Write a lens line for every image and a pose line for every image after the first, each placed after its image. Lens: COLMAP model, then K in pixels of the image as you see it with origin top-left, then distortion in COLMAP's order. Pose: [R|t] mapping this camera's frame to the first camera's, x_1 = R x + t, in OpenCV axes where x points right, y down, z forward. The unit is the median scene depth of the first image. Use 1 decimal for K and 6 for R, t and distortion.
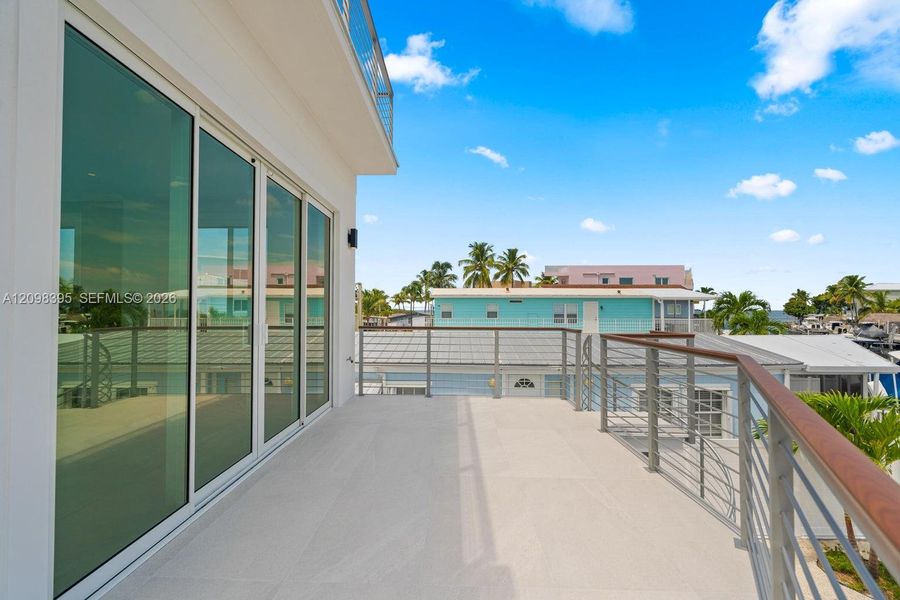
lens RADIAL K [[415.5, 0, 443.6], [0, 415.5, 302.7], [0, 0, 1]] dist [-0.004617, -0.000240]
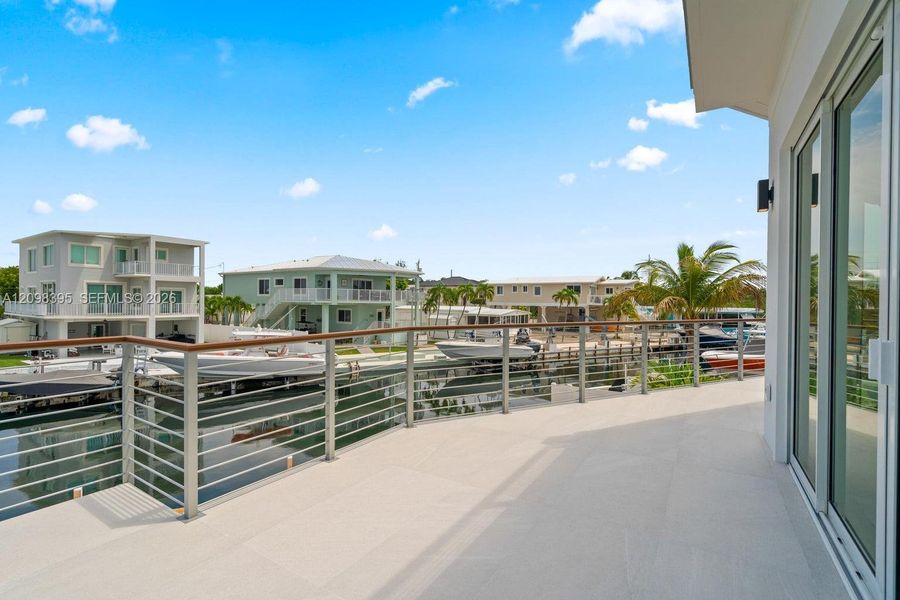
lens RADIAL K [[415.5, 0, 443.6], [0, 415.5, 302.7], [0, 0, 1]] dist [-0.004617, -0.000240]
pose [[-0.853031, -0.008361, 0.521793, -0.263701], [-0.014414, 0.999868, -0.007542, 0.026688], [-0.521660, -0.013955, -0.853039, 1.748926]]
